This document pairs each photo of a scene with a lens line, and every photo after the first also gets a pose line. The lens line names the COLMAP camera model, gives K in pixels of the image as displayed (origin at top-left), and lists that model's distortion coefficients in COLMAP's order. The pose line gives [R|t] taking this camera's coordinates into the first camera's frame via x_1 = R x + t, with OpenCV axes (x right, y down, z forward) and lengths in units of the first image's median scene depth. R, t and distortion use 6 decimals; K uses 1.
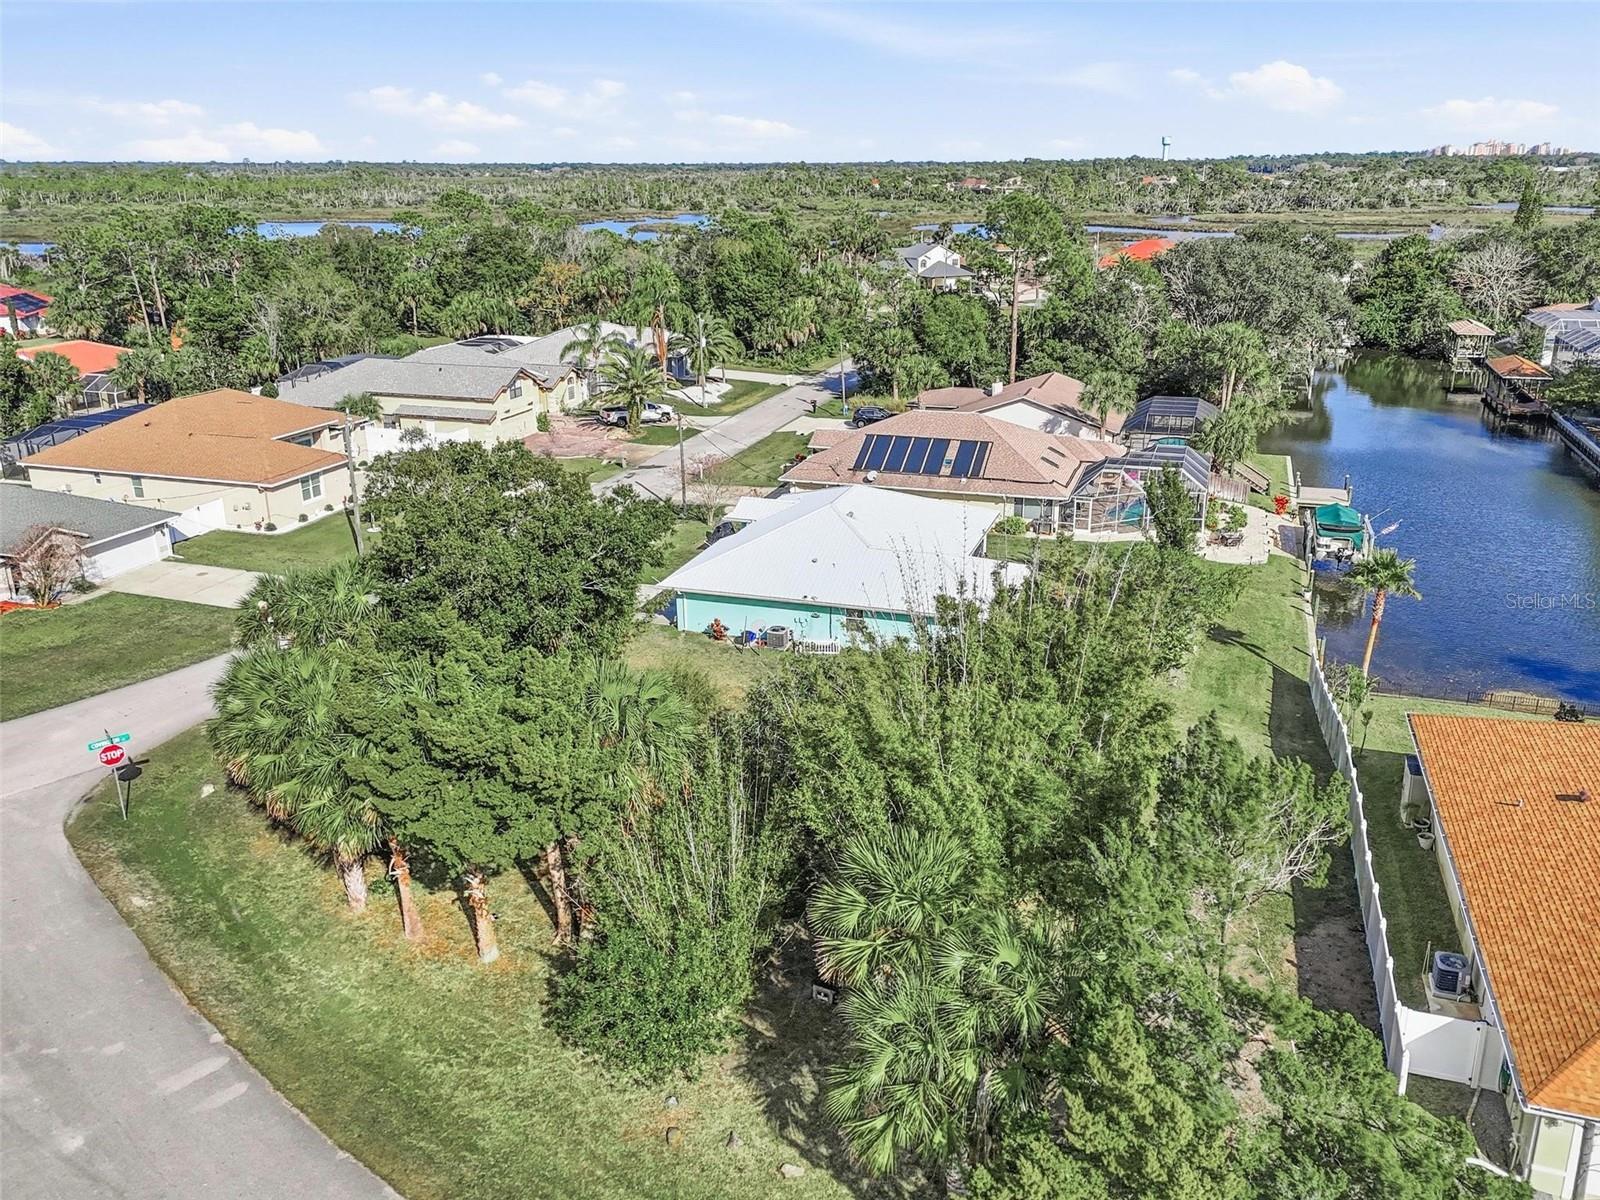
lens RADIAL K [[1190.4, 0, 856.4], [0, 1190.4, 561.1], [0, 0, 1]] dist [0.097014, -0.125593]
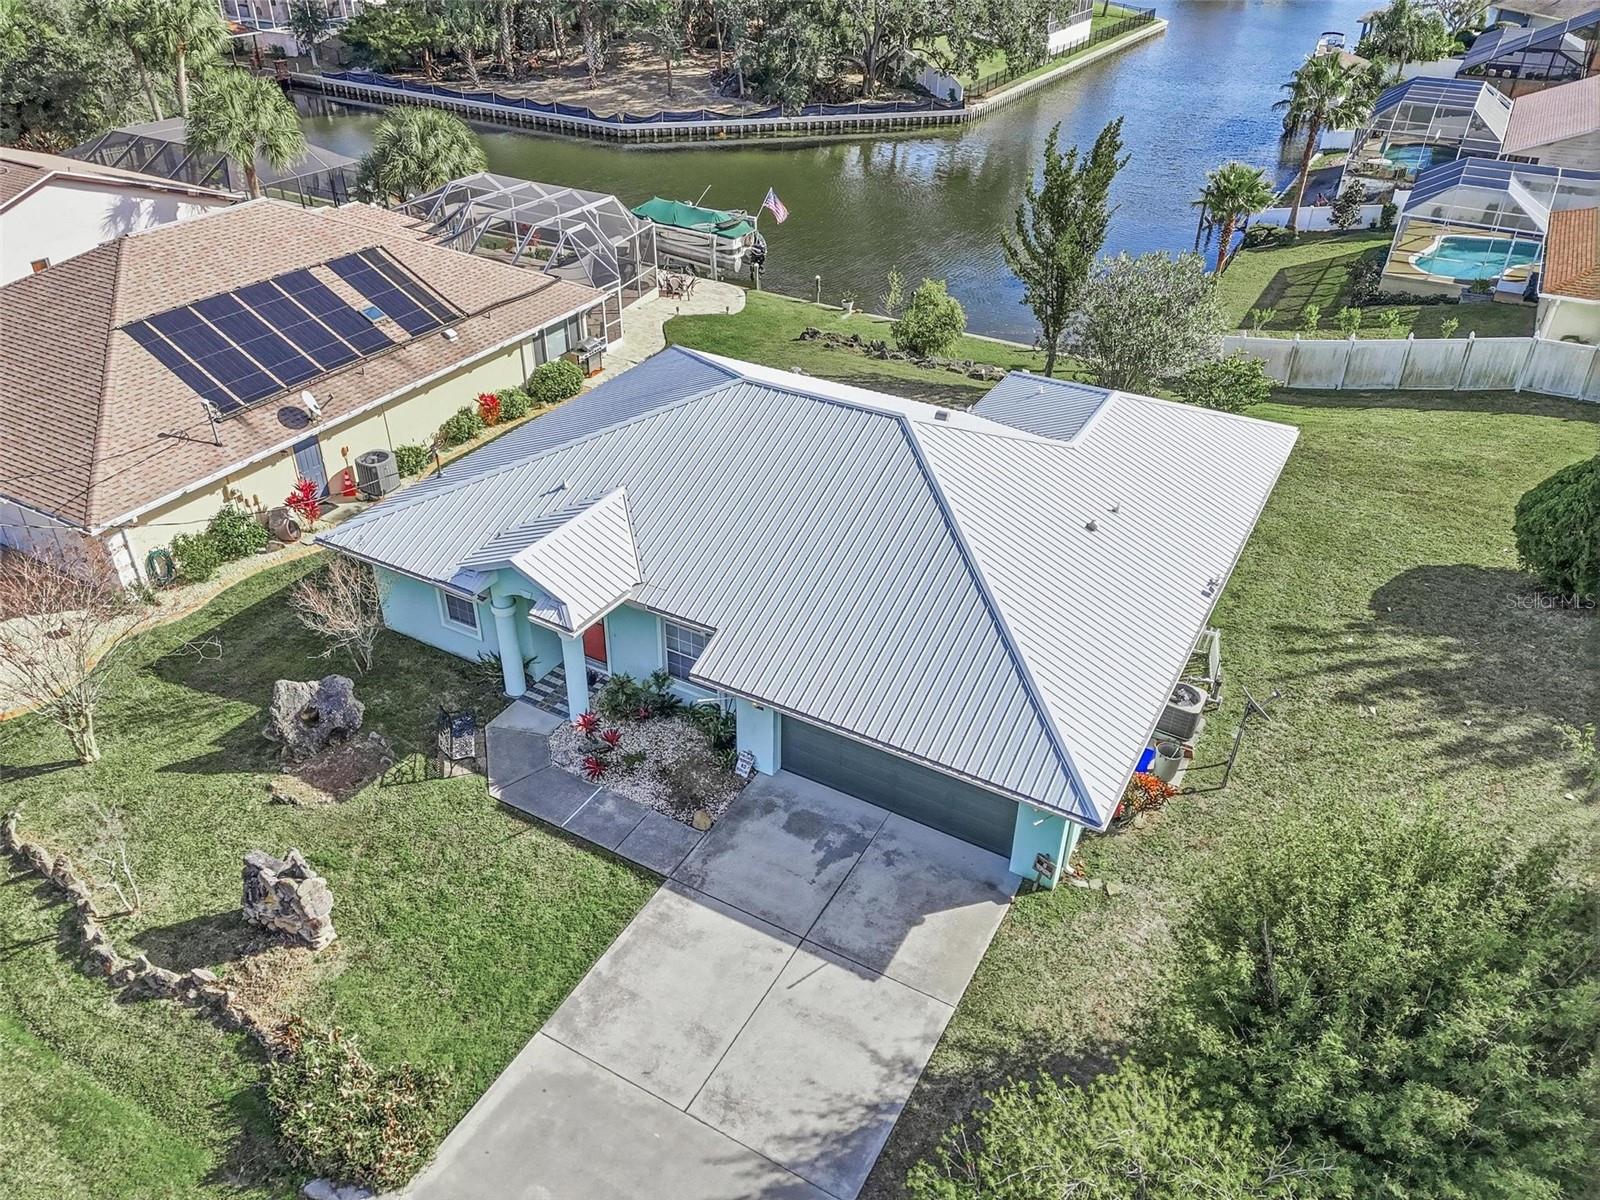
lens RADIAL K [[1173.2, 0, 800.0], [0, 1173.2, 600.0], [0, 0, 1]] dist [0.070963, -0.060932]
pose [[0.209796, -0.527559, 0.823206, -0.240577], [0.289460, 0.837713, 0.463087, -0.117007], [-0.933916, 0.141132, 0.328456, 0.546995]]
